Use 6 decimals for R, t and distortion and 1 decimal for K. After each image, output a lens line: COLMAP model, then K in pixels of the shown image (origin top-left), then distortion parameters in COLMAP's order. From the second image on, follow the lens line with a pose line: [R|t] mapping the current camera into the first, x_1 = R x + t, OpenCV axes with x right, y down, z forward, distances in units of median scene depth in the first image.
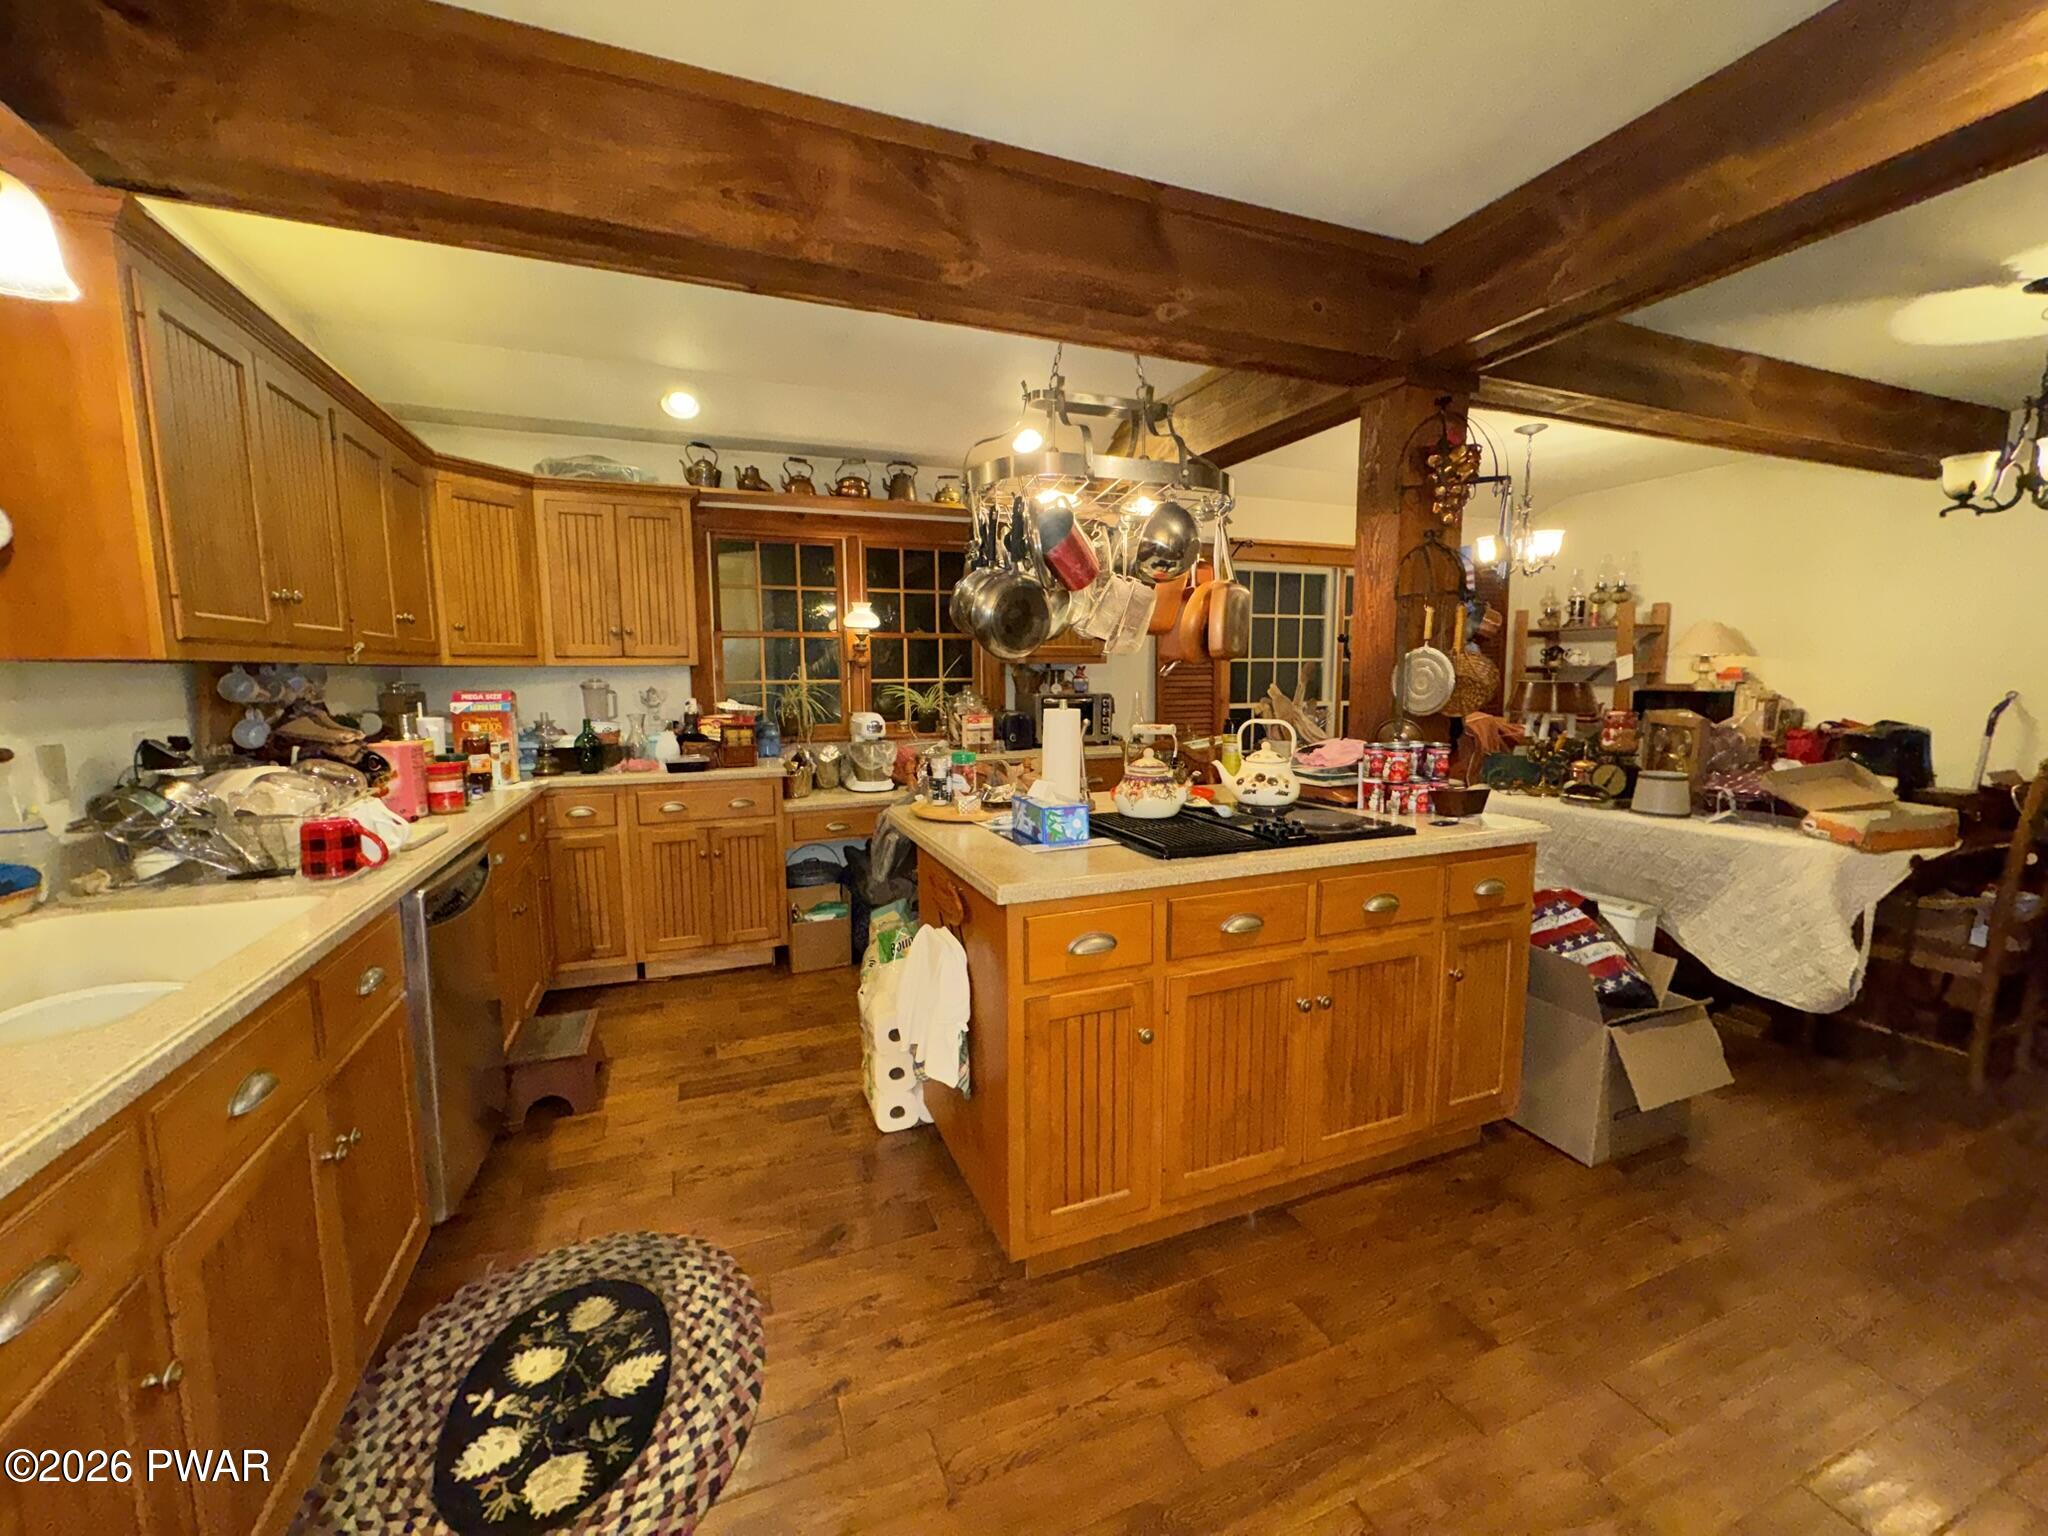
lens RADIAL K [[812.2, 0, 1024.0], [0, 812.2, 768.0], [0, 0, 1]] dist [0.001338, 0.000190]
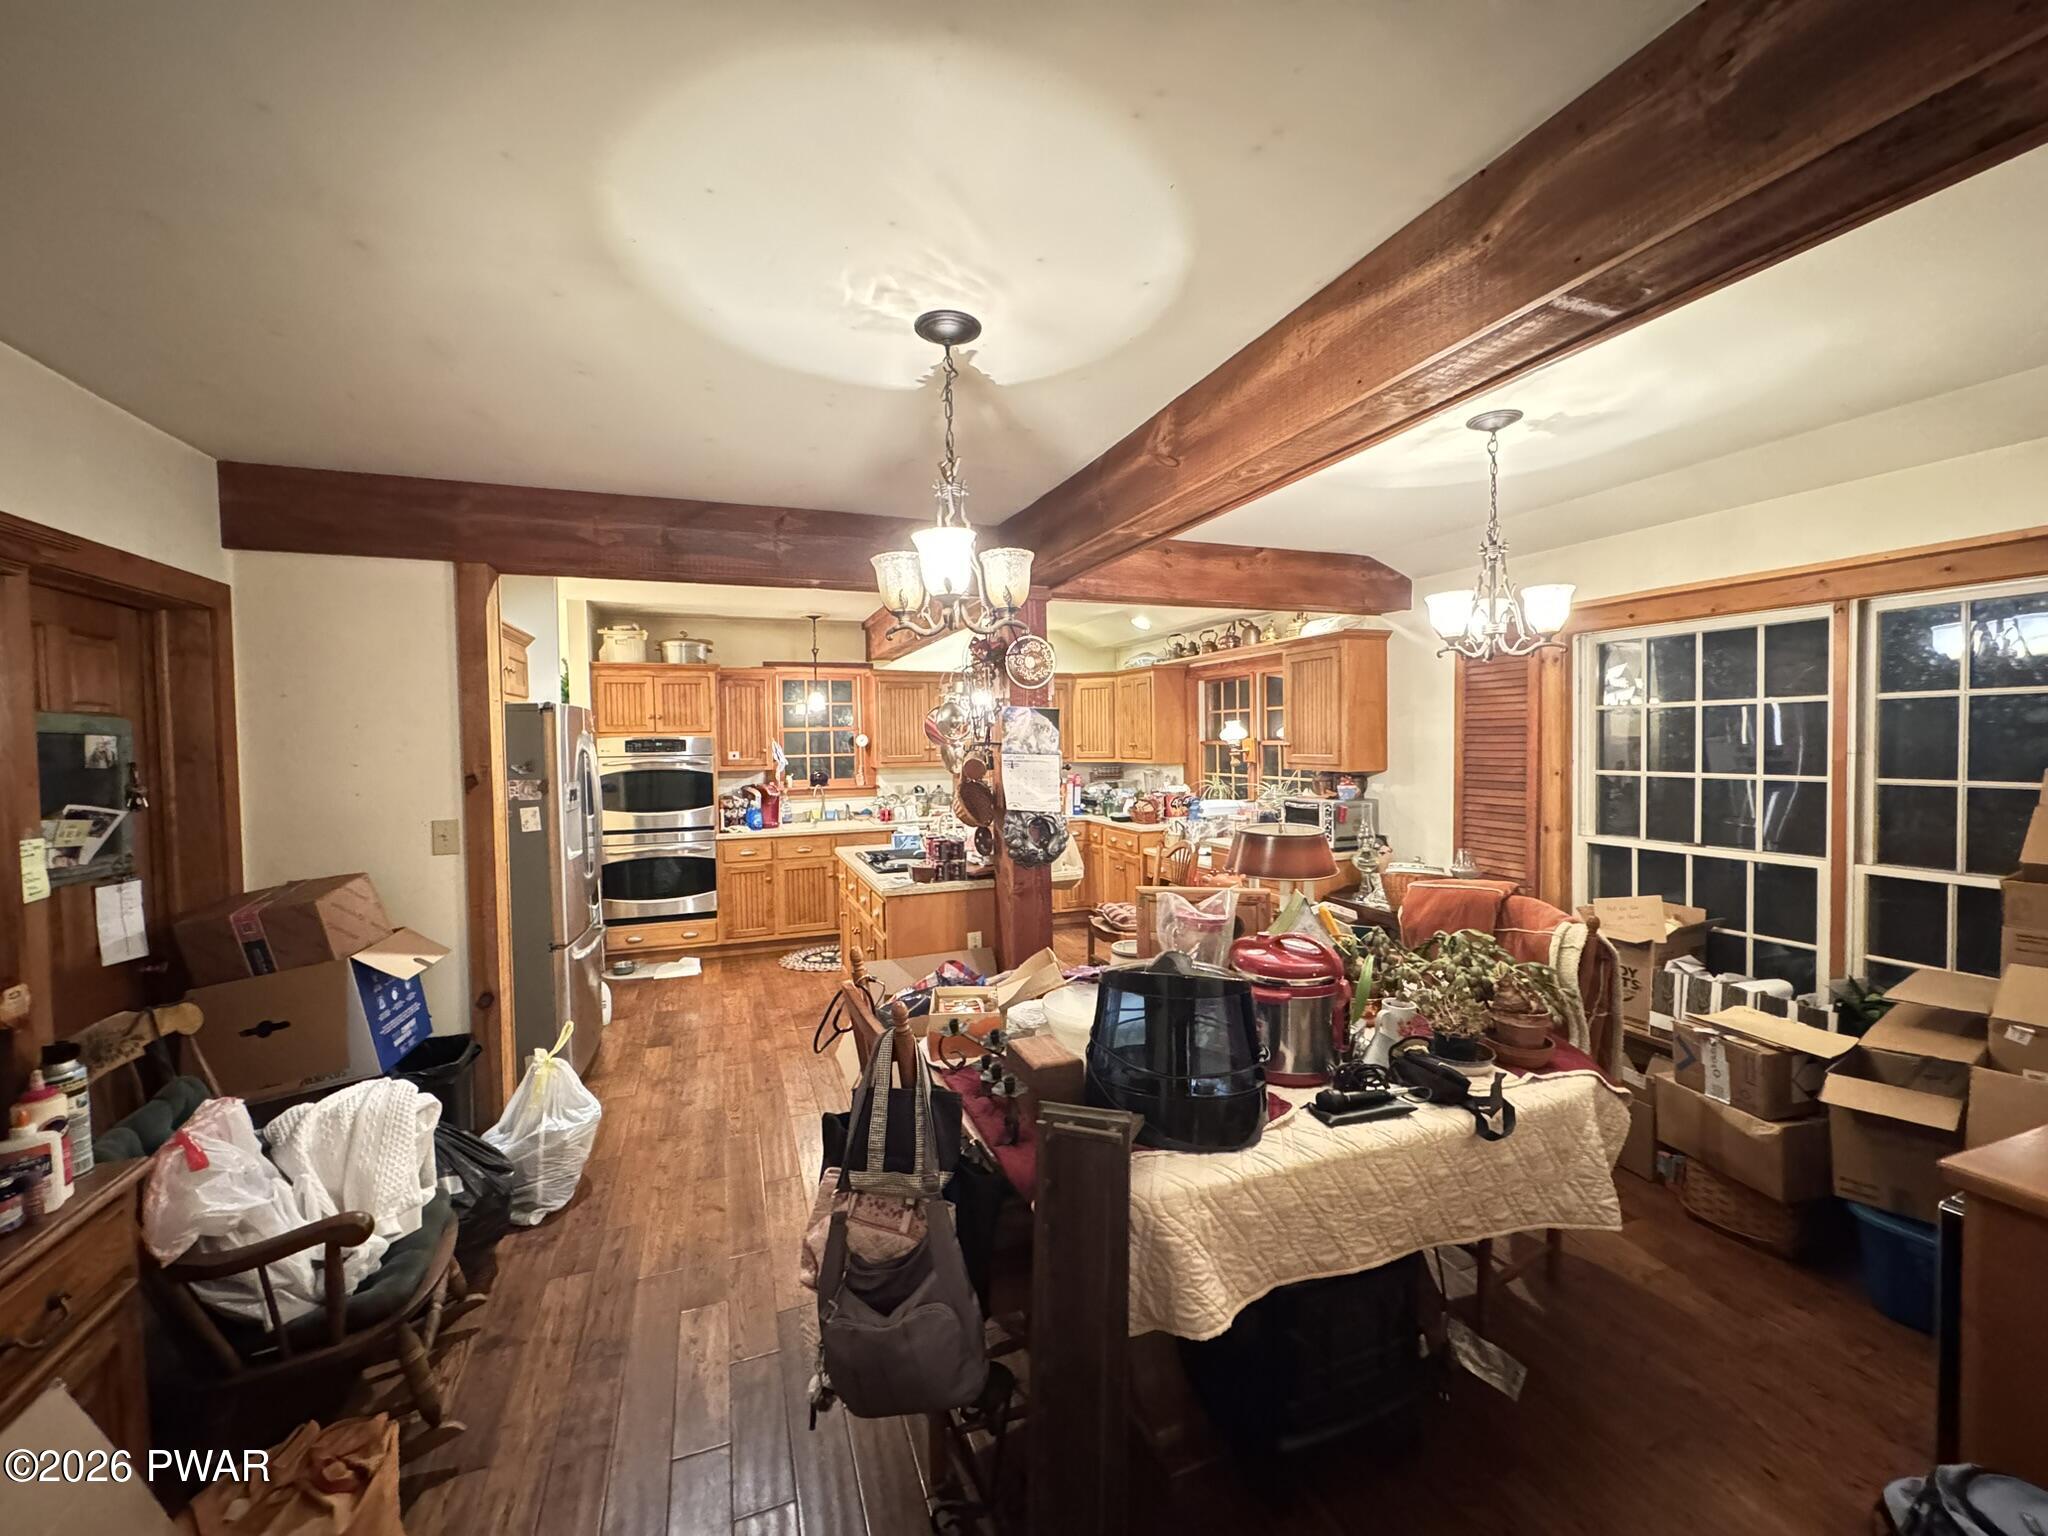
lens RADIAL K [[826.5, 0, 1024.0], [0, 826.5, 768.0], [0, 0, 1]] dist [0.000017, 0.000259]
pose [[-0.019373, 0.050276, -0.998547, 3.426018], [-0.101141, 0.993513, 0.051985, -0.431991], [0.994683, 0.102001, -0.014162, 1.821706]]
